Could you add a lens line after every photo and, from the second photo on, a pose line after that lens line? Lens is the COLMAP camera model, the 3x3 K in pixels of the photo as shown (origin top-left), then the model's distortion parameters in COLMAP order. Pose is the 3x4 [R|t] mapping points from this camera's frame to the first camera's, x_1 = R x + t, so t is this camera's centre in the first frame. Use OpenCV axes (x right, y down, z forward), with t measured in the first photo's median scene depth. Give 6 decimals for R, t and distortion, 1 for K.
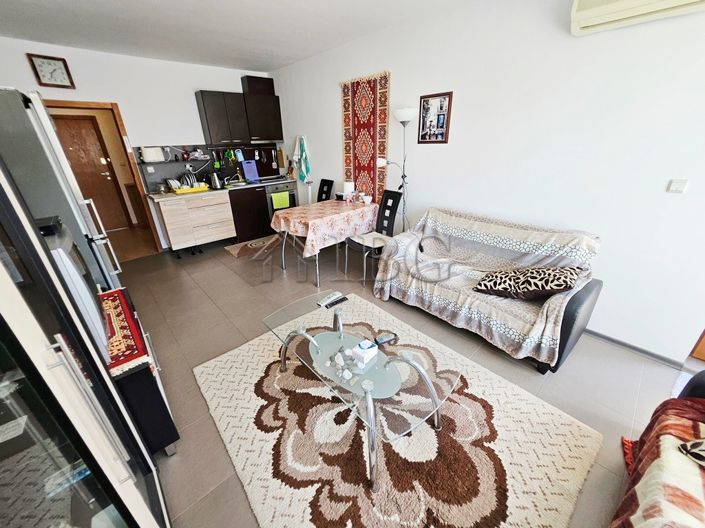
lens RADIAL K [[276.3, 0, 345.4], [0, 276.3, 264.2], [0, 0, 1]] dist [-0.003787, -0.001288]
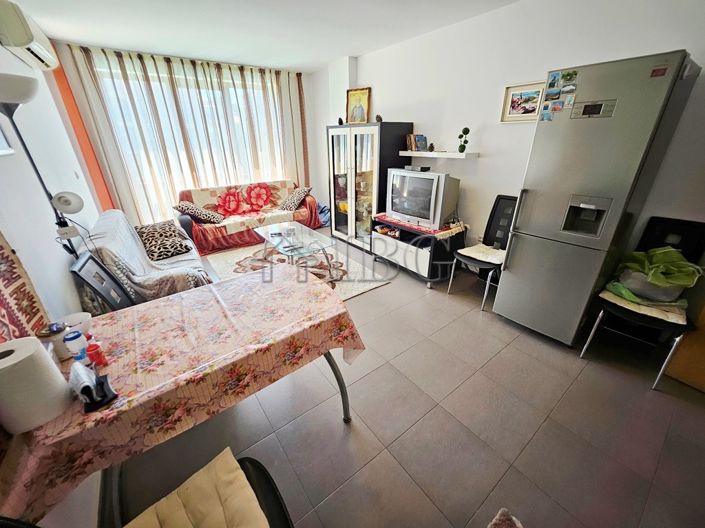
lens RADIAL K [[276.3, 0, 340.1], [0, 276.3, 263.6], [0, 0, 1]] dist [-0.003787, -0.001288]
pose [[-0.992500, -0.009188, 0.121902, -0.295132], [0.086110, 0.655263, 0.750477, -0.560292], [-0.086773, 0.755345, -0.649557, 1.254944]]
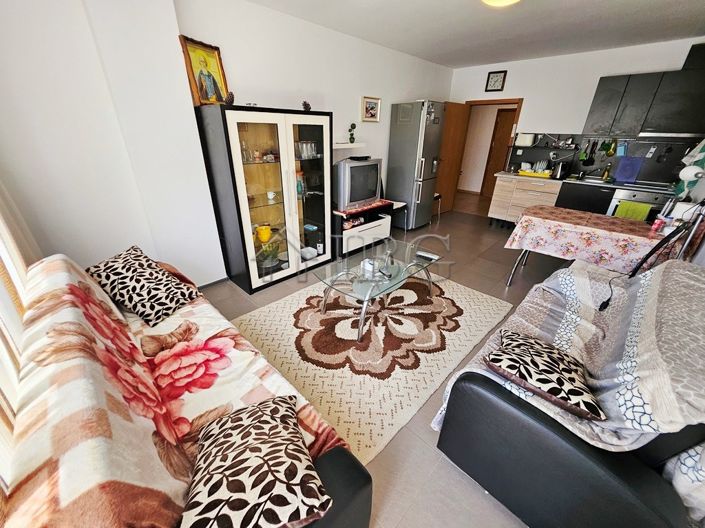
lens RADIAL K [[276.3, 0, 350.0], [0, 276.3, 265.3], [0, 0, 1]] dist [-0.003787, -0.001288]
pose [[0.064164, 0.460808, -0.885178, 0.683243], [-0.424874, 0.815212, 0.393587, -0.119870], [0.902976, 0.350835, 0.248092, 0.241577]]
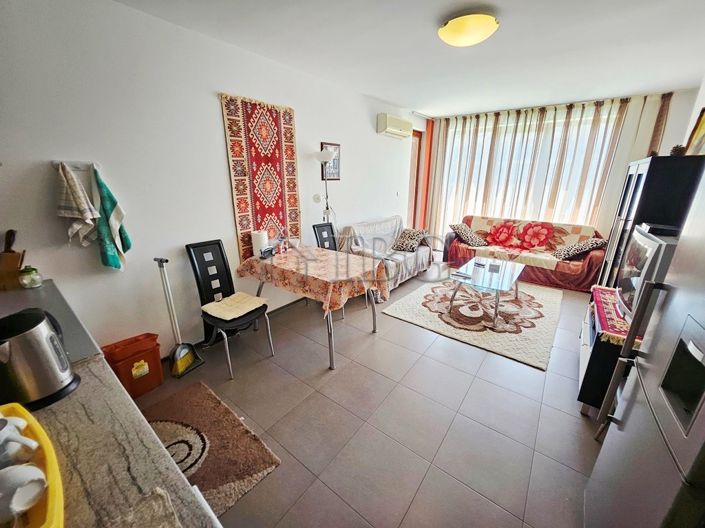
lens RADIAL K [[276.3, 0, 353.0], [0, 276.3, 262.4], [0, 0, 1]] dist [-0.003787, -0.001288]
pose [[-0.177517, -0.272389, 0.945670, -0.865296], [0.407118, 0.854524, 0.322558, -0.426006], [-0.895959, 0.442258, -0.040798, 0.994842]]
